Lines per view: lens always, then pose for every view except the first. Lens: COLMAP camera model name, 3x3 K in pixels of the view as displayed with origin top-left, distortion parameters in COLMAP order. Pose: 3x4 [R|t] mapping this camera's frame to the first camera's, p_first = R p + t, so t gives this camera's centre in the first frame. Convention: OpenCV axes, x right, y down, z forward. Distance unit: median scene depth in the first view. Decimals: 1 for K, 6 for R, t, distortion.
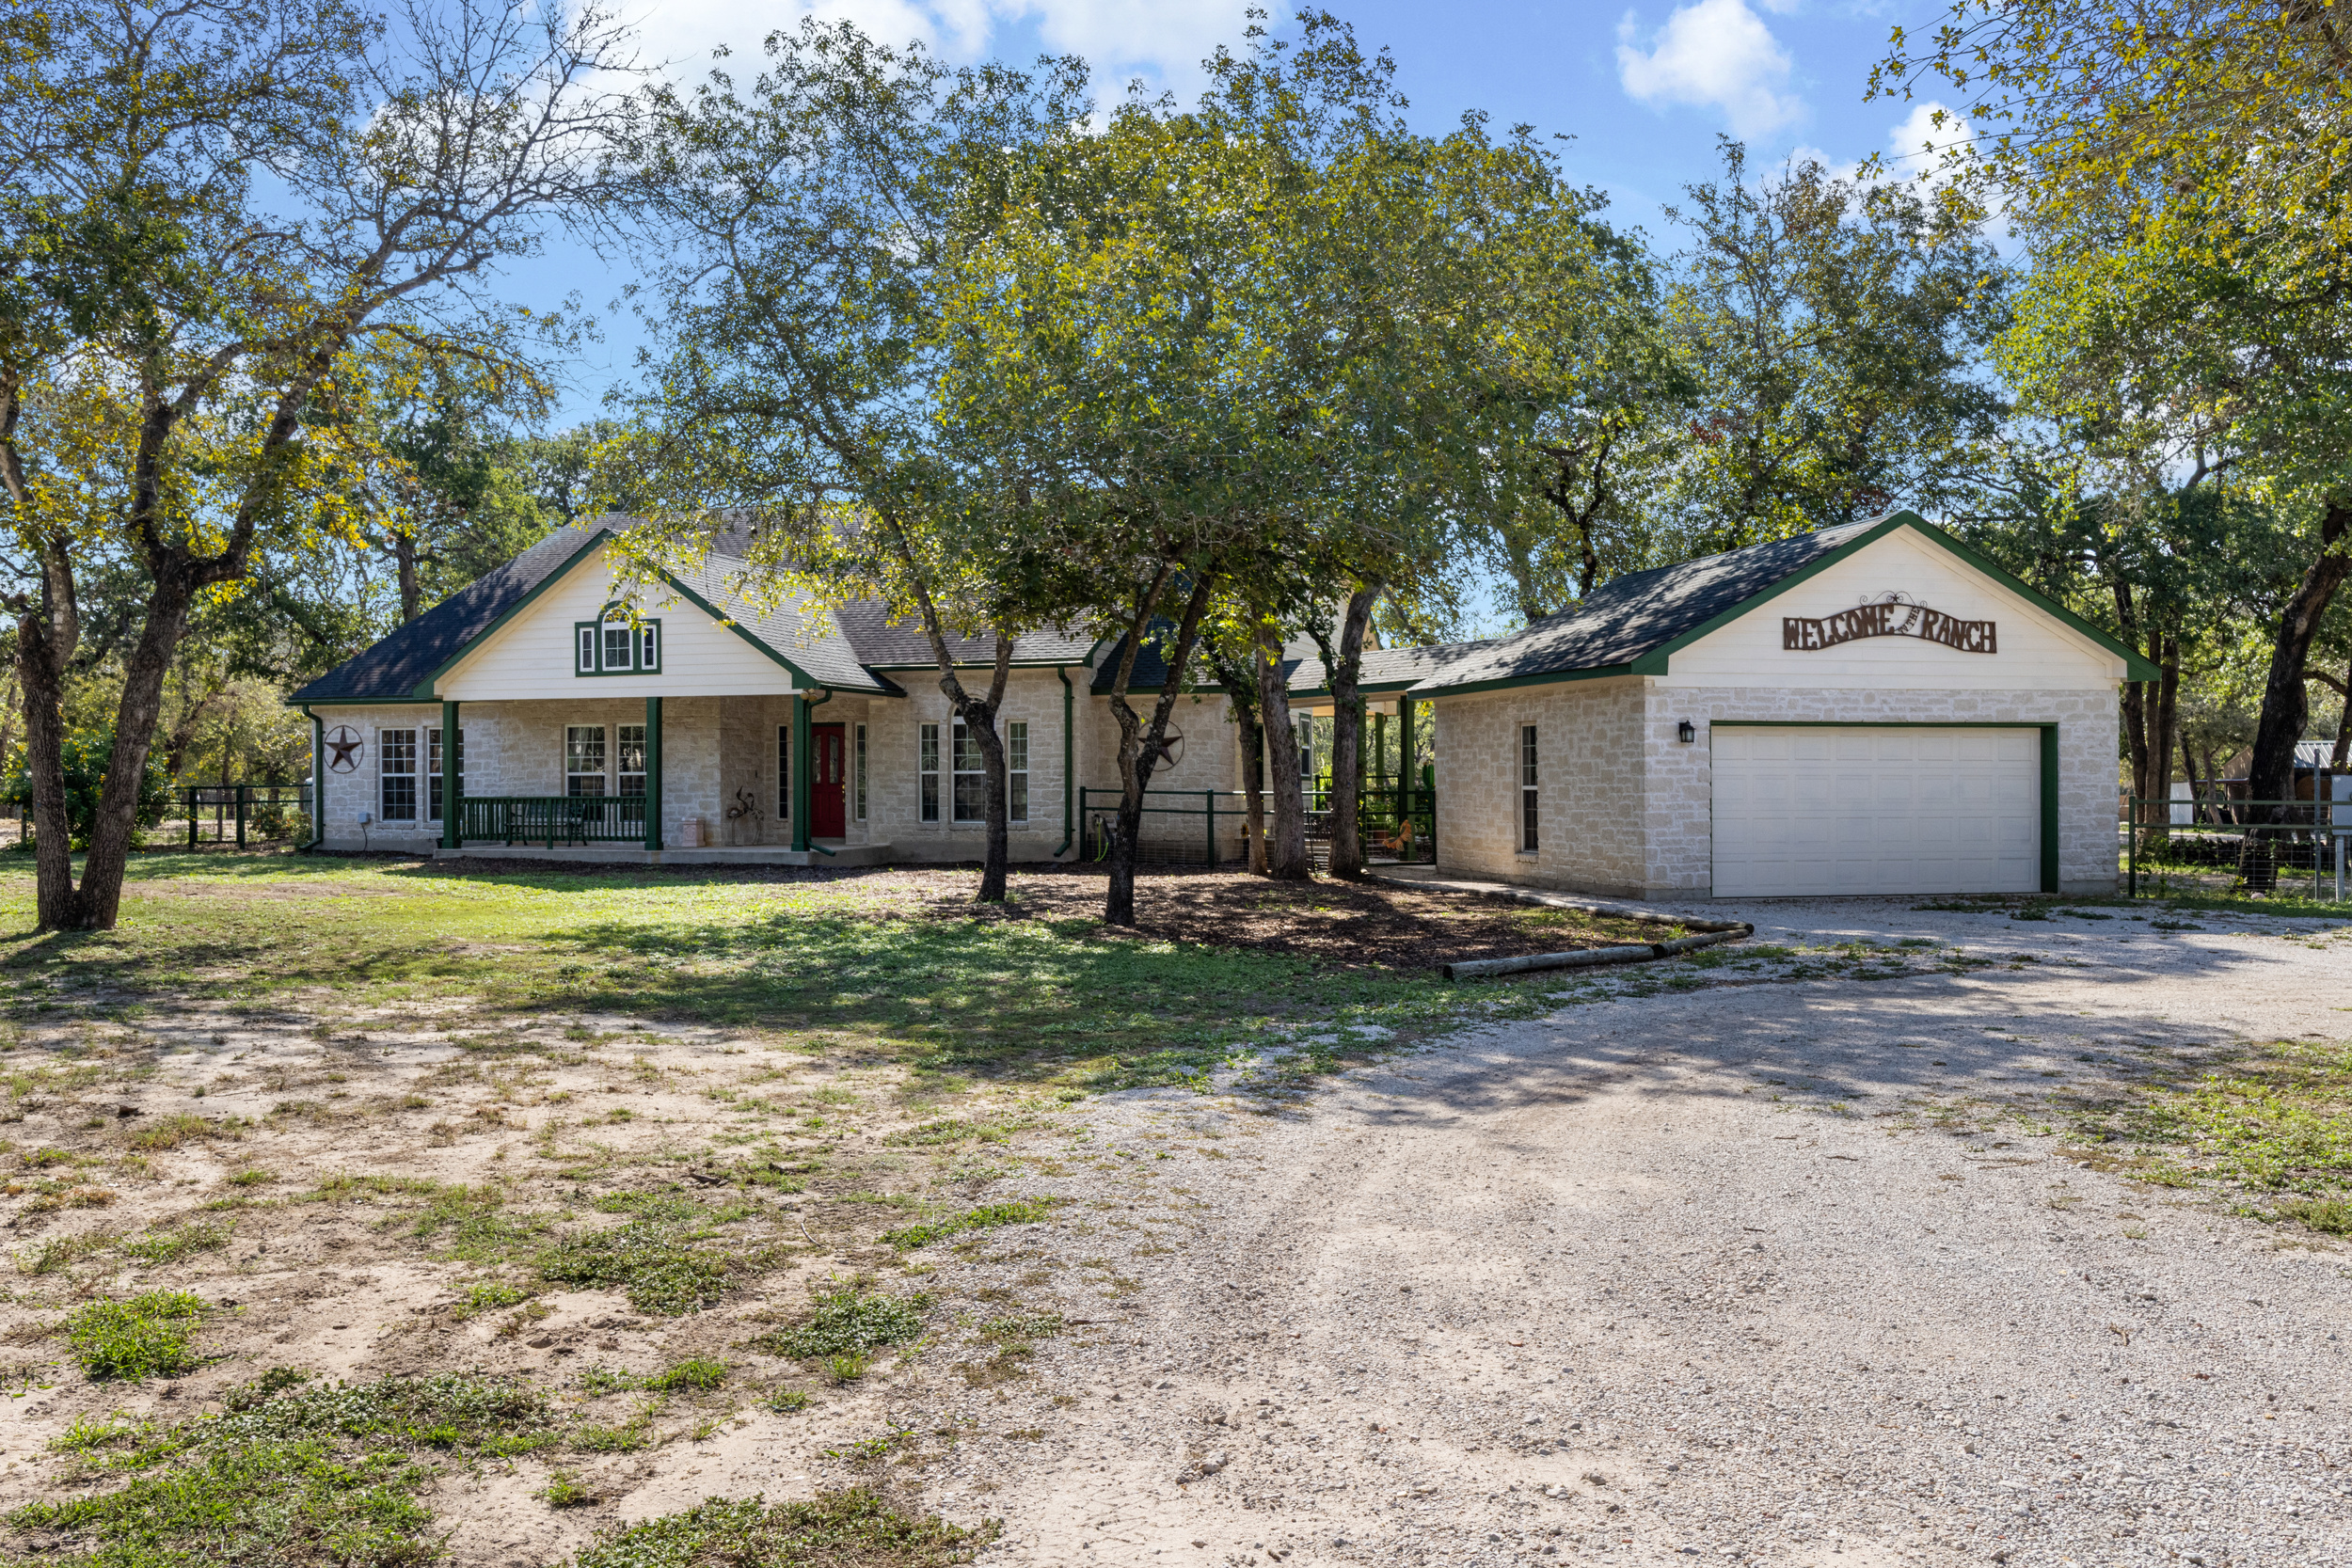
lens RADIAL K [[1885.2, 0, 1176.0], [0, 1885.2, 784.0], [0, 0, 1]] dist [-0.010670, -0.004375]
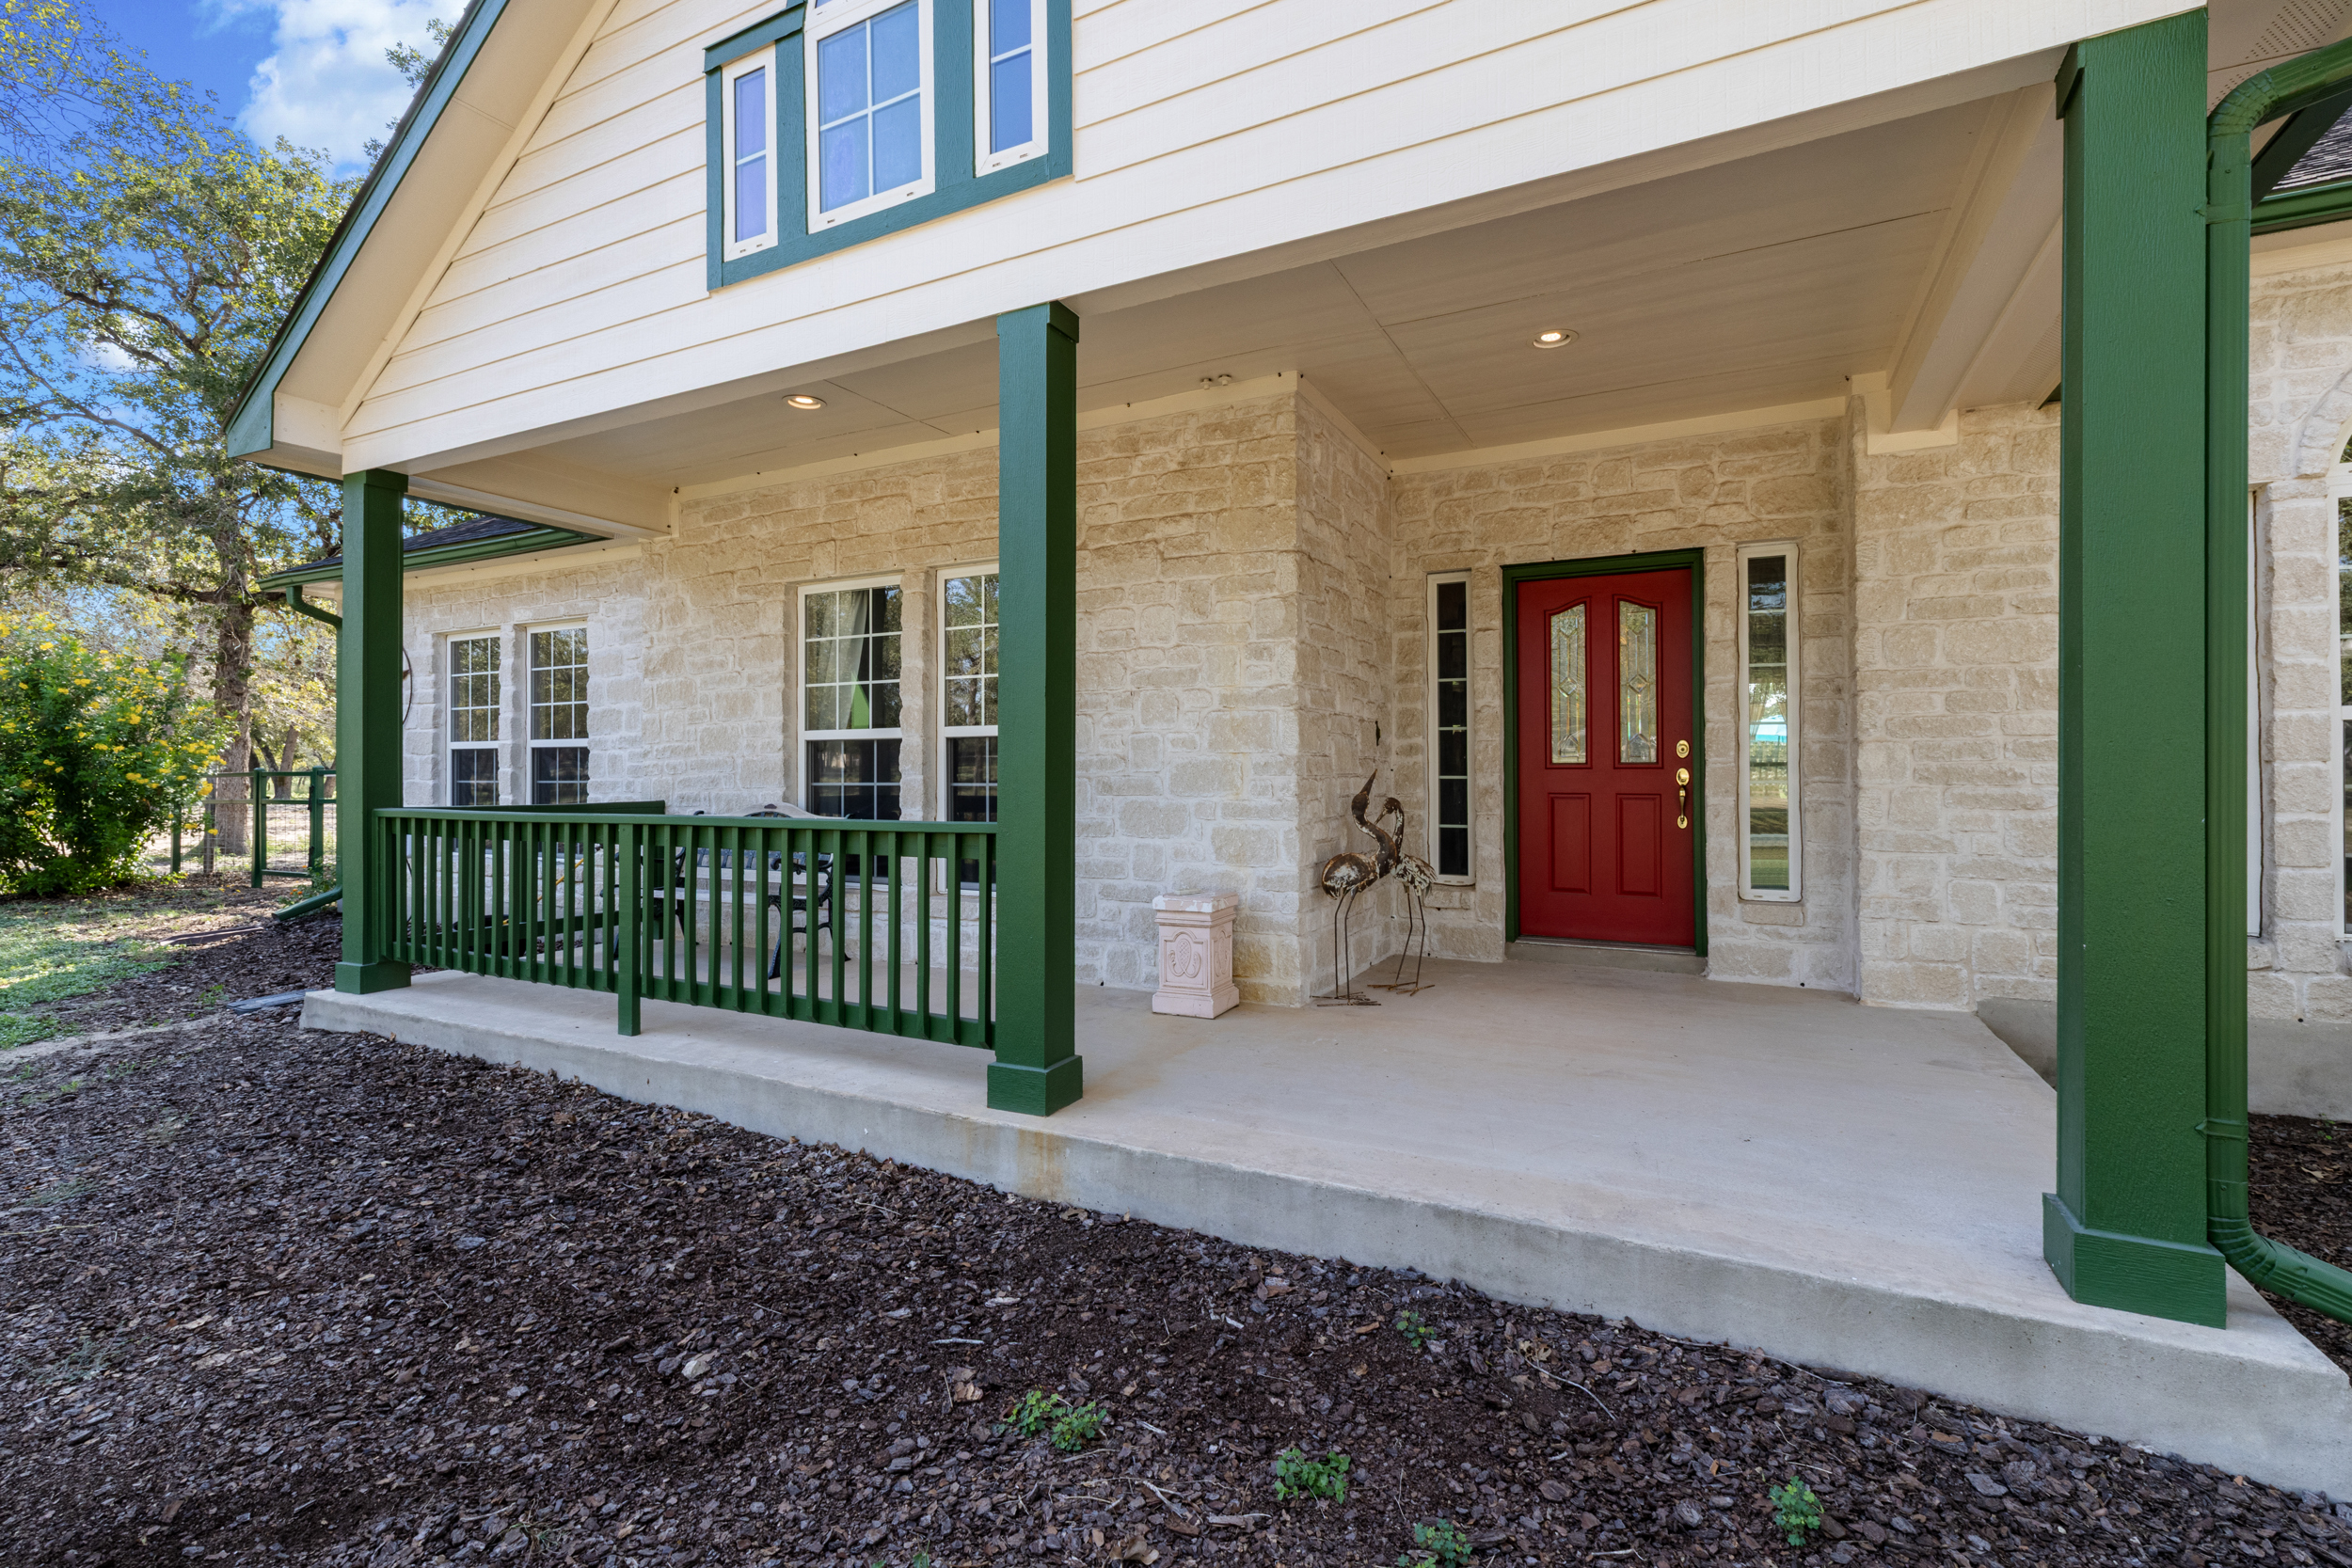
lens RADIAL K [[1062.3, 0, 1176.0], [0, 1062.3, 784.0], [0, 0, 1]] dist [0.000469, 0.000036]
pose [[0.983837, 0.002990, -0.179043, -0.240685], [-0.001321, 0.999955, 0.009445, 0.001526], [0.179063, -0.009056, 0.983796, 0.885160]]
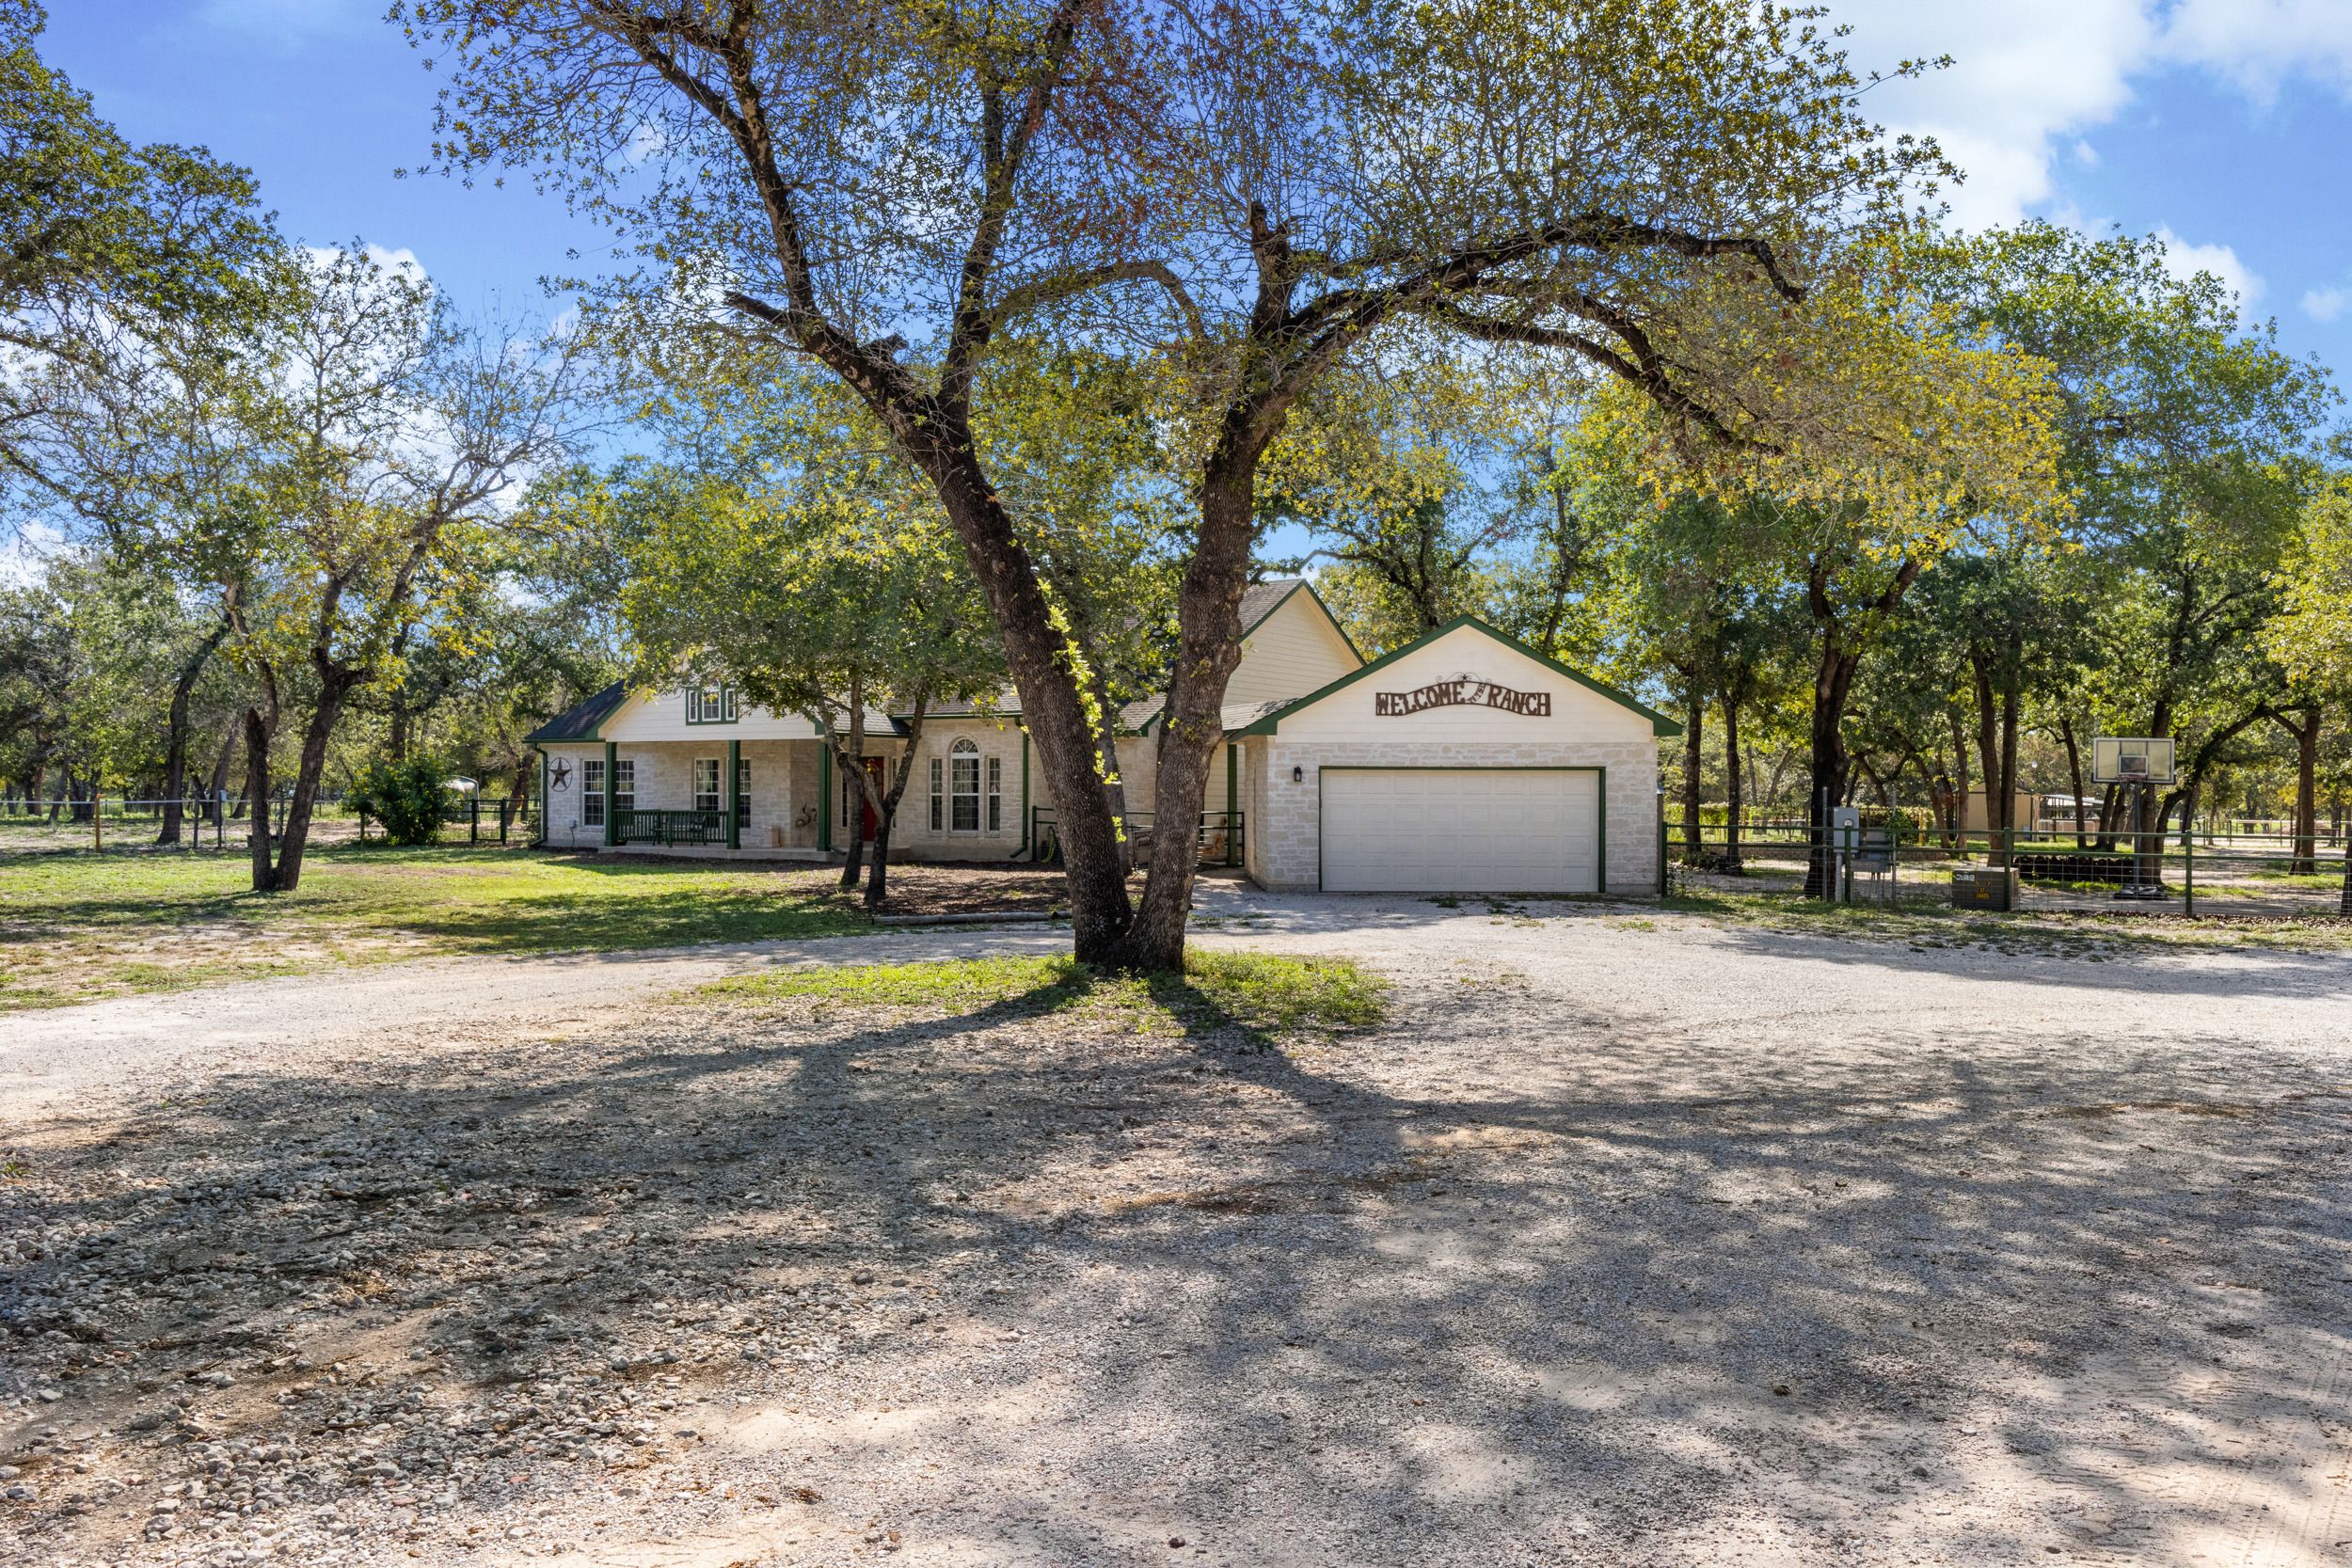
lens RADIAL K [[1885.2, 0, 1176.0], [0, 1885.2, 784.0], [0, 0, 1]] dist [-0.010670, -0.004375]
pose [[0.974449, 0.004620, -0.224560, 0.355158], [-0.005335, 0.999982, -0.002578, -0.011452], [0.224544, 0.003710, 0.974457, -0.289762]]
